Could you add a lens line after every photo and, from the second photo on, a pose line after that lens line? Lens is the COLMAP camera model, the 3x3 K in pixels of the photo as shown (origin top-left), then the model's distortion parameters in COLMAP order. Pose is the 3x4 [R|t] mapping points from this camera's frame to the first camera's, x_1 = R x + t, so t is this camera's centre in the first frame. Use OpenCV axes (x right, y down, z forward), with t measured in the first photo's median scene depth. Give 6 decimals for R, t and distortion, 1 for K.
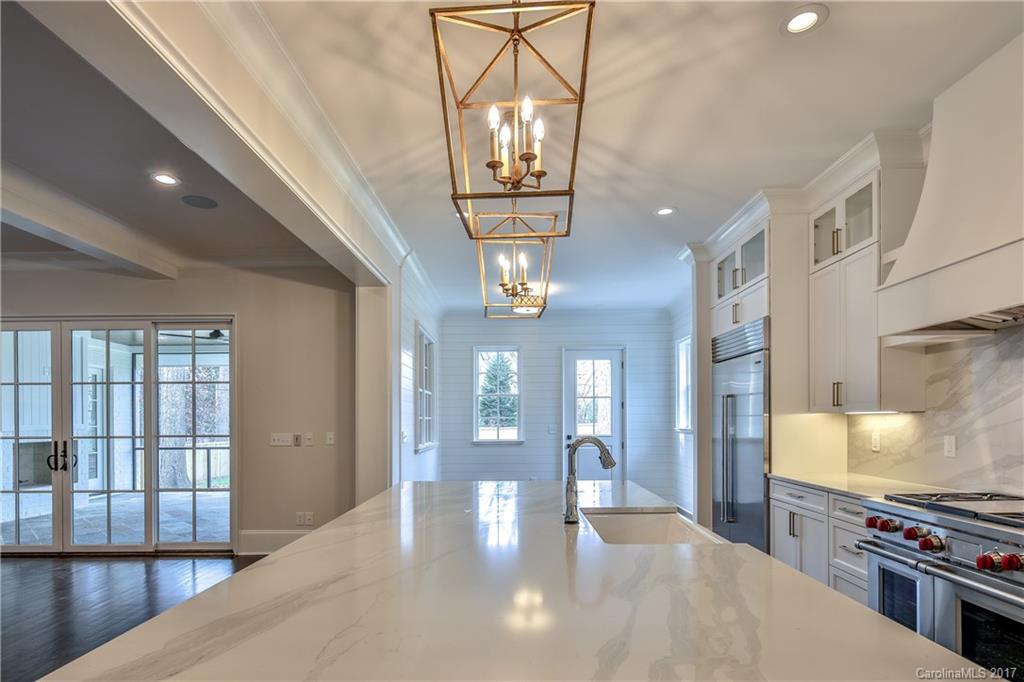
lens RADIAL K [[519.2, 0, 514.0], [0, 519.2, 418.8], [0, 0, 1]] dist [-0.013982, -0.000328]
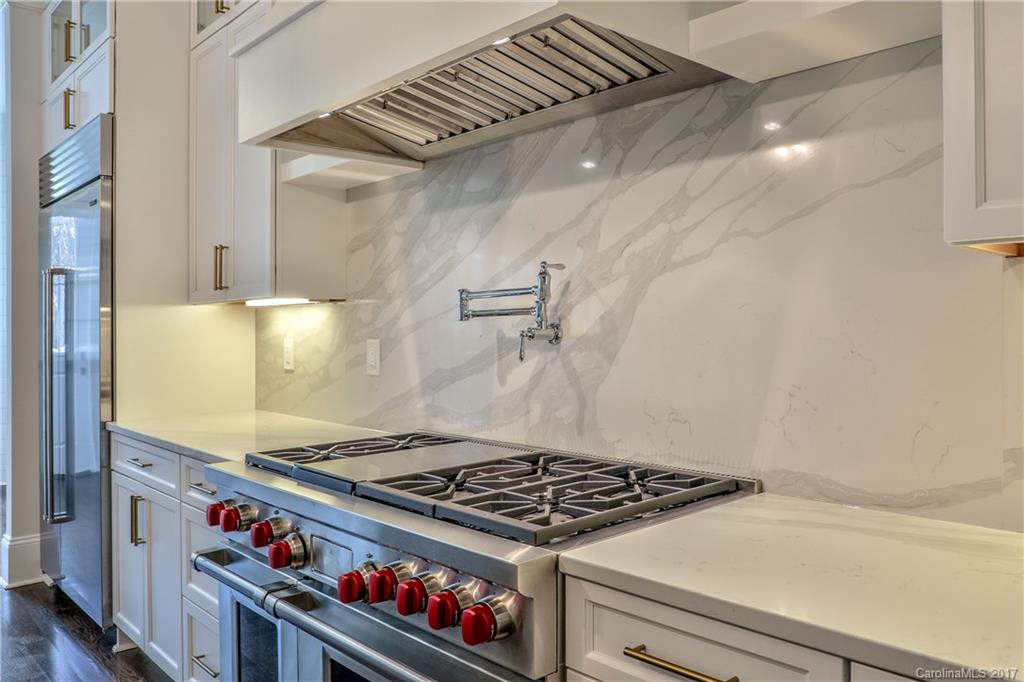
lens RADIAL K [[777.8, 0, 512.0], [0, 777.8, 341.0], [0, 0, 1]] dist [-0.052057, -0.000769]
pose [[0.731218, -0.011461, 0.682048, 0.302154], [0.003431, 0.999908, 0.013124, 0.019754], [-0.682135, -0.007256, 0.731190, 0.201817]]
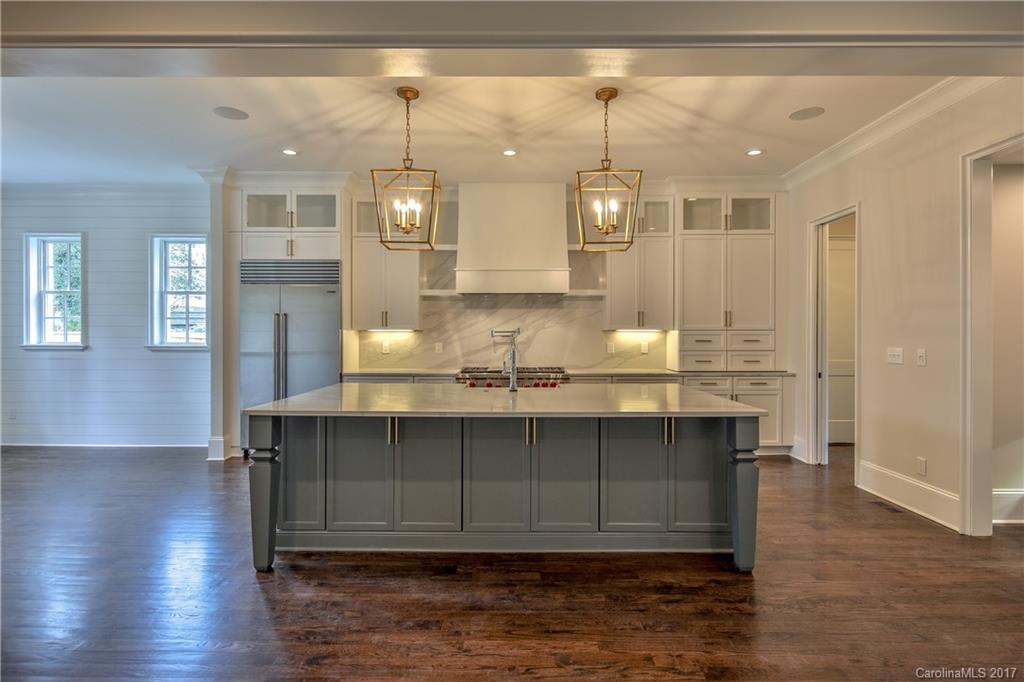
lens RADIAL K [[523.2, 0, 501.3], [0, 523.2, 333.6], [0, 0, 1]] dist [0.005852, 0.000540]
pose [[0.003670, 0.006748, 0.999970, -1.037506], [-0.003507, 0.999971, -0.006736, 0.008750], [-0.999987, -0.003483, 0.003693, 0.635919]]
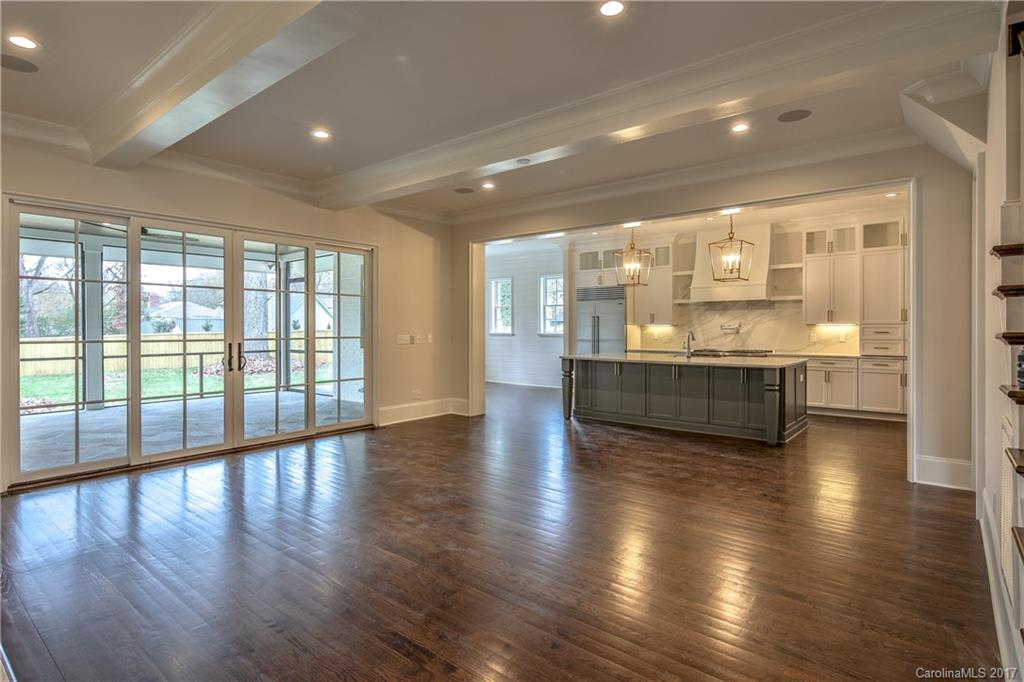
lens RADIAL K [[523.2, 0, 501.3], [0, 523.2, 333.6], [0, 0, 1]] dist [0.005852, 0.000540]
pose [[0.642449, -0.001315, 0.766328, -2.034399], [-0.005558, 0.999964, 0.006376, 0.019685], [-0.766309, -0.008355, 0.642418, -0.169814]]
